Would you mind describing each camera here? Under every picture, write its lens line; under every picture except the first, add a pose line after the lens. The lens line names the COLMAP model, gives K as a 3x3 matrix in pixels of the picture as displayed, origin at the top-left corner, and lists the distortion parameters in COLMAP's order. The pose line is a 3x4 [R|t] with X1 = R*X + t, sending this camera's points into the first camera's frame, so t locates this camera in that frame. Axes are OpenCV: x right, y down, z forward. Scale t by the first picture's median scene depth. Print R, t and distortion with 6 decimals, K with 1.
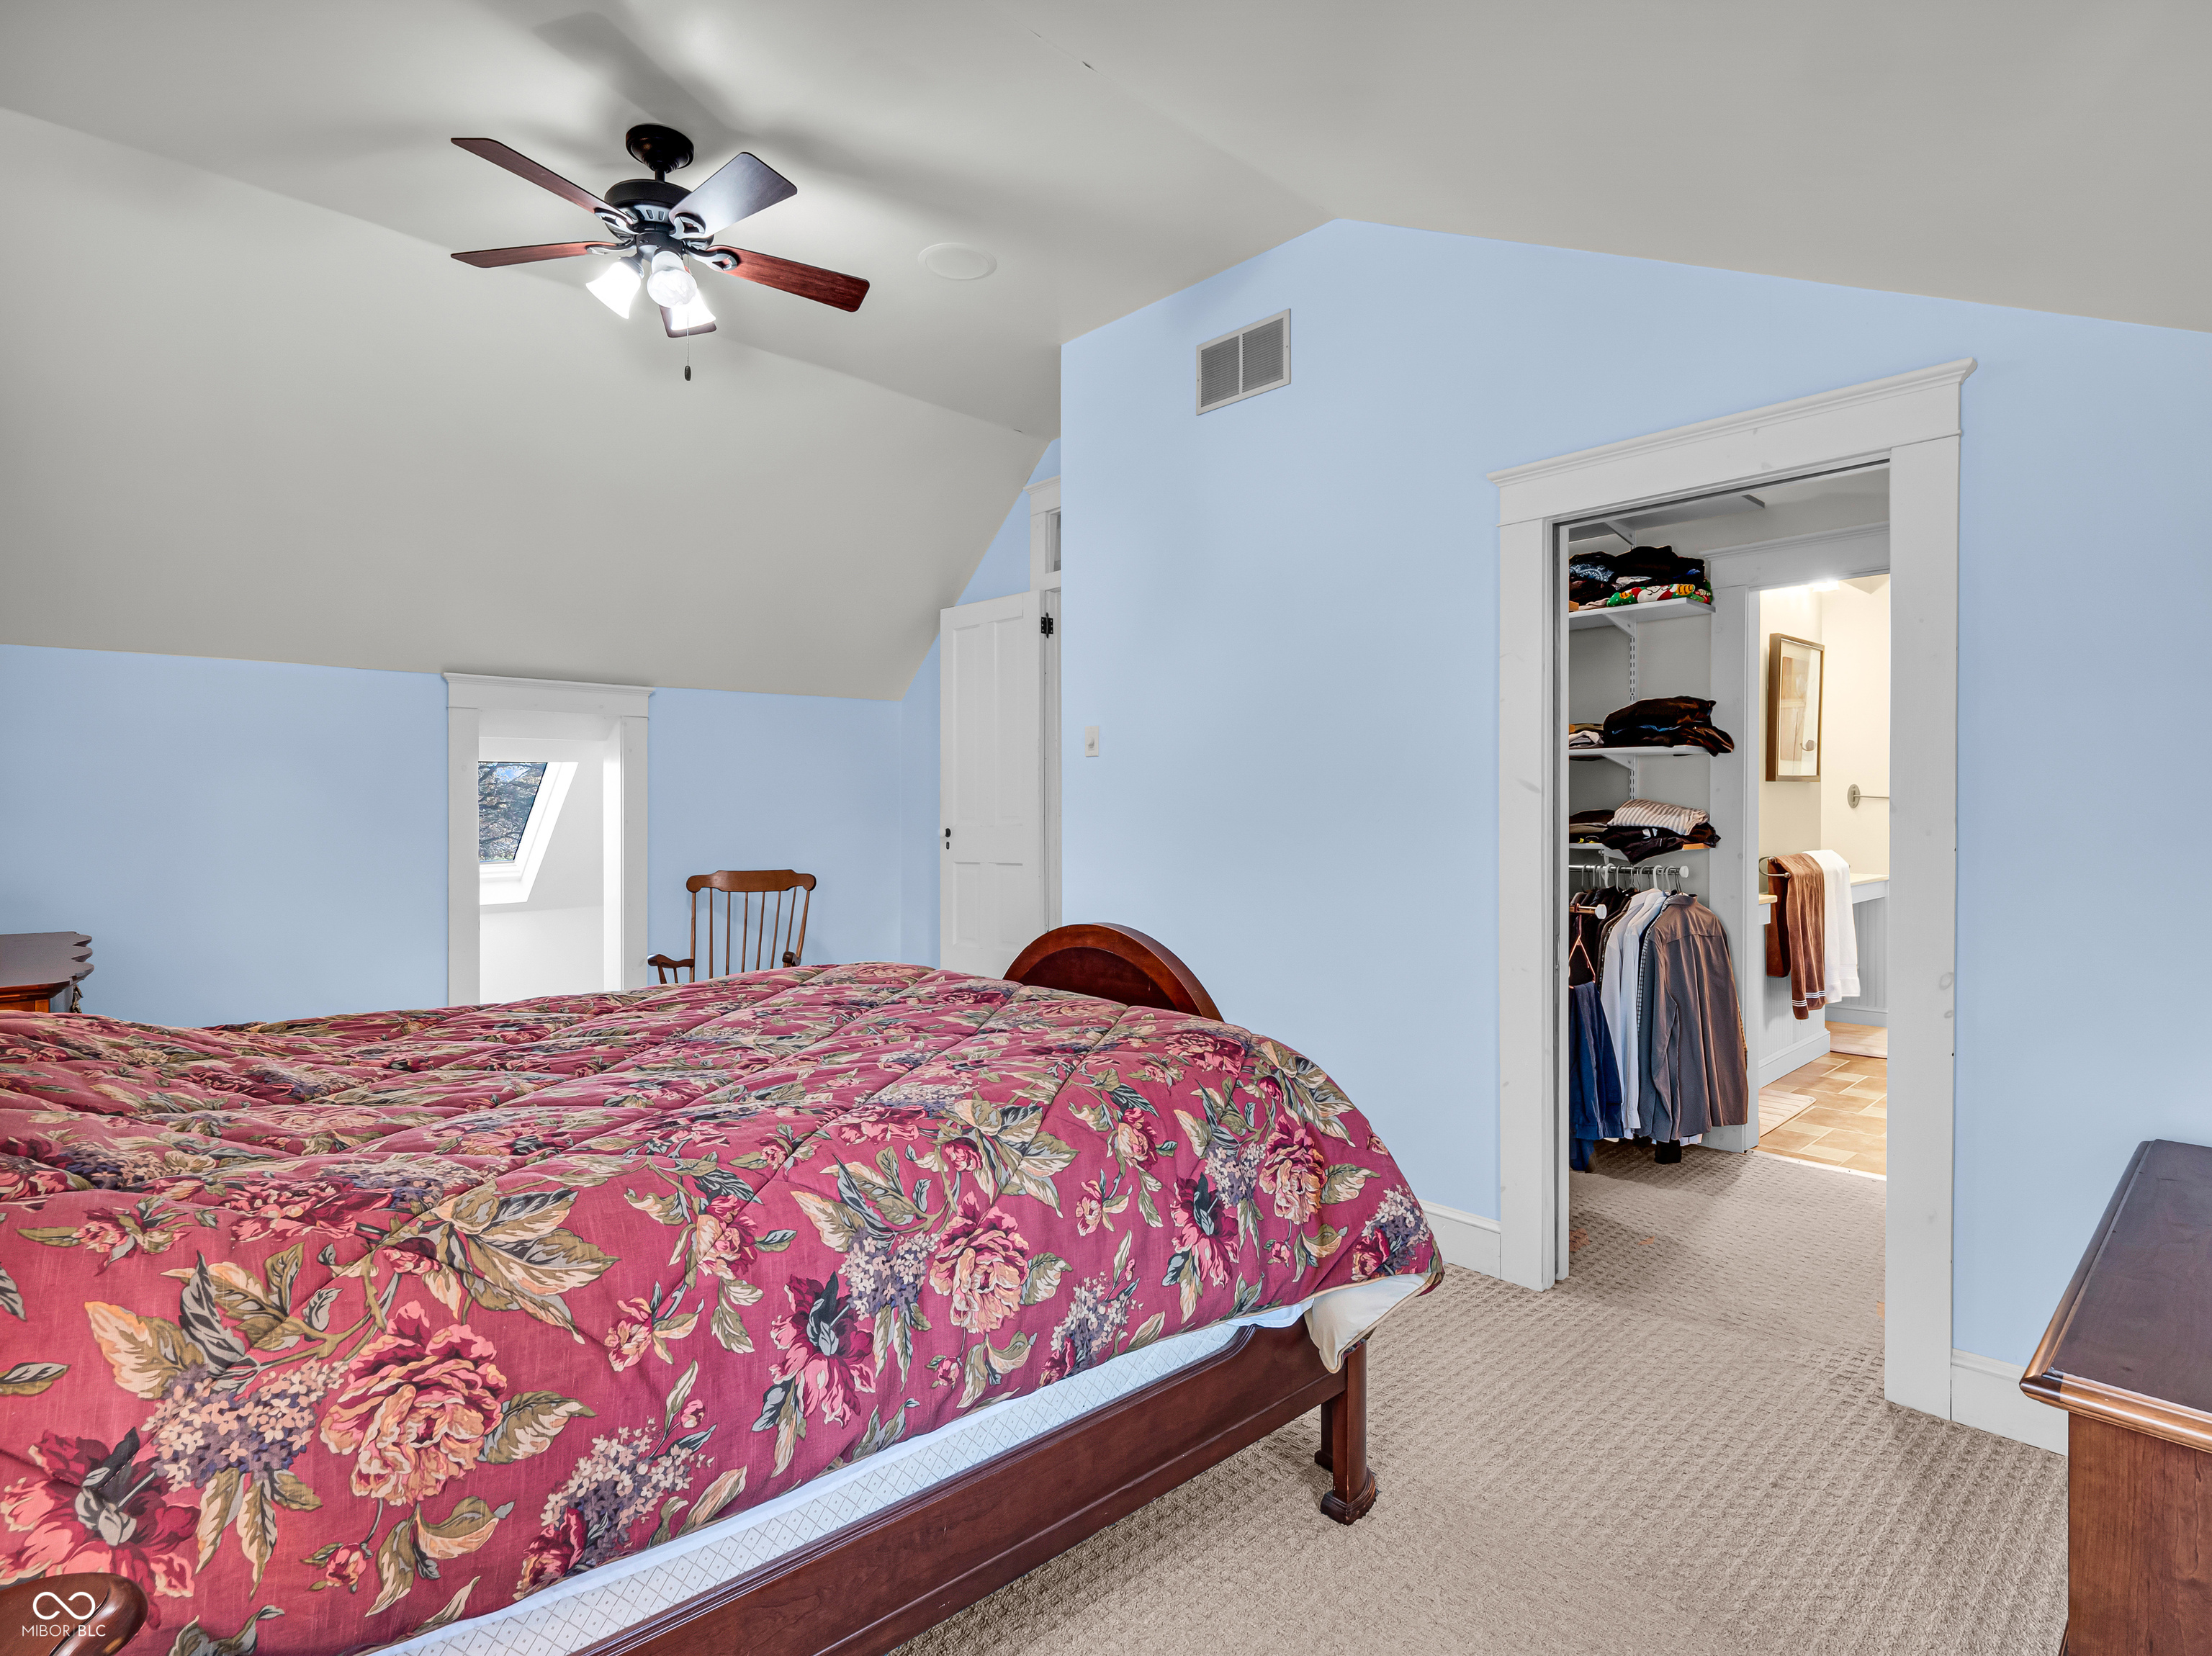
lens RADIAL K [[1131.9, 0, 1110.1], [0, 1131.9, 822.8], [0, 0, 1]] dist [-0.000495, 0.000551]
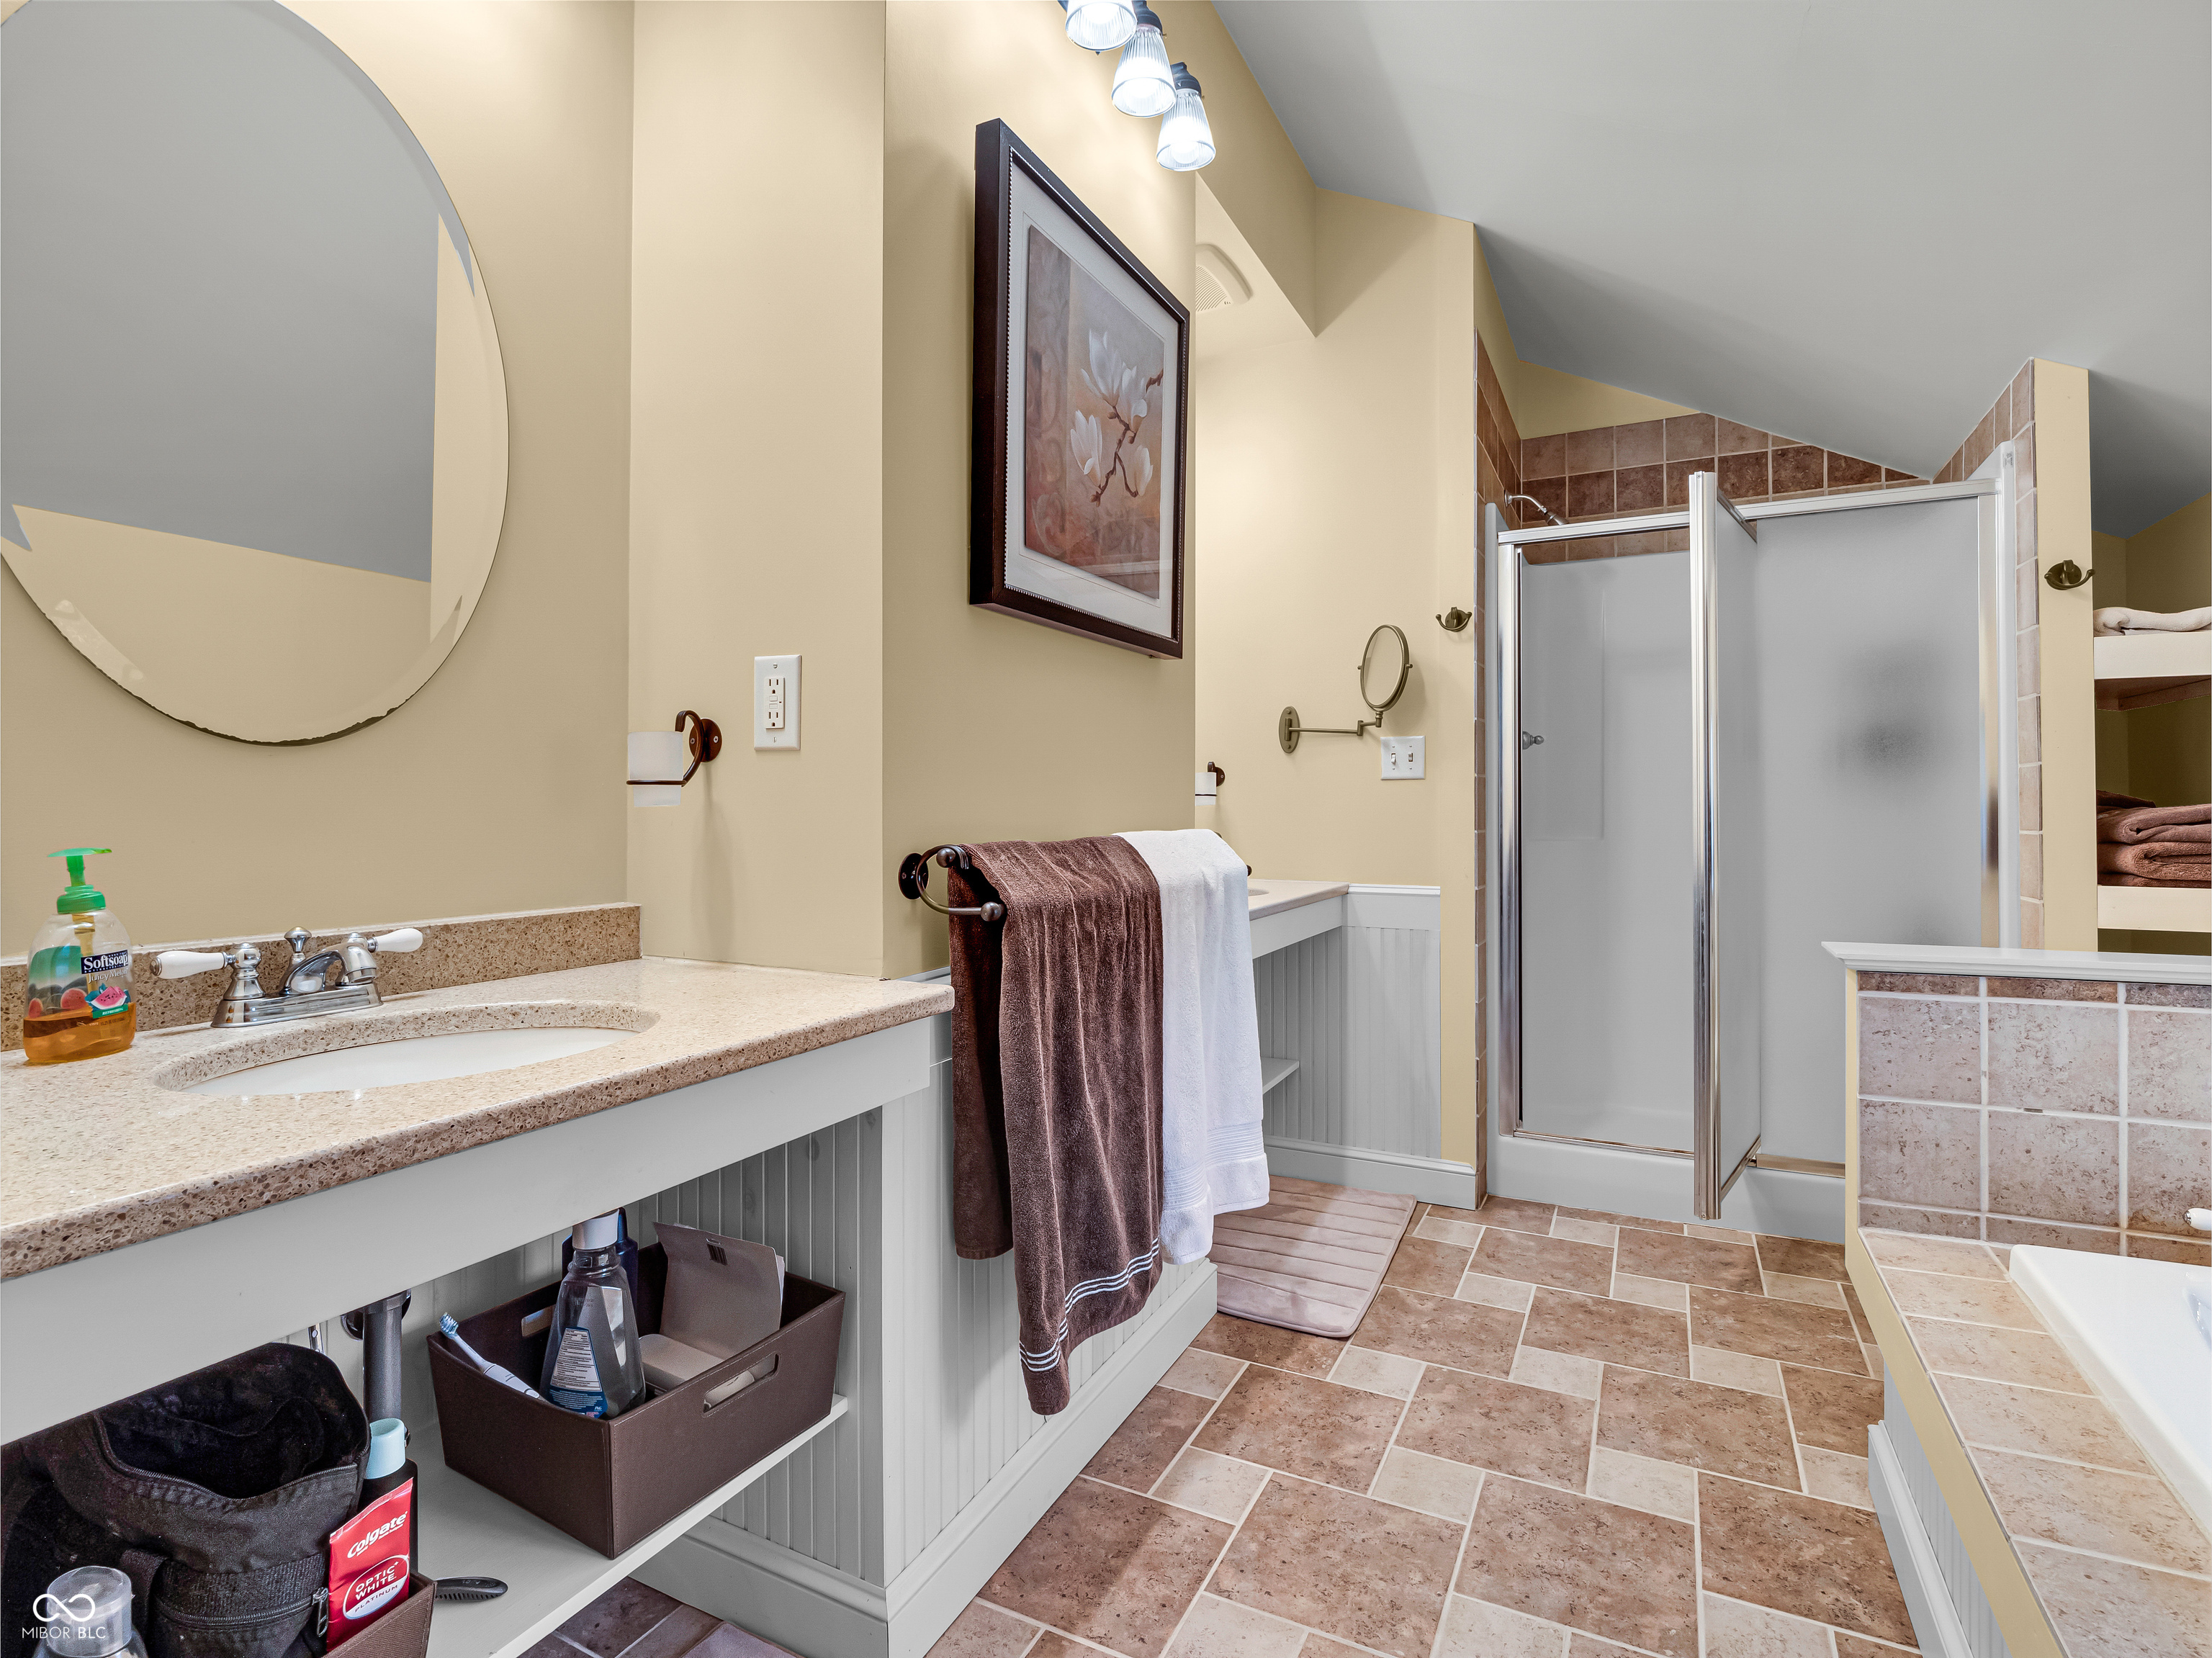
lens RADIAL K [[1131.8, 0, 1102.0], [0, 1131.8, 815.1], [0, 0, 1]] dist [-0.000495, 0.000551]
pose [[0.936022, -0.001697, 0.351938, 0.516213], [0.002854, 0.999992, -0.002769, 0.022867], [-0.351931, 0.003596, 0.936019, 0.712792]]
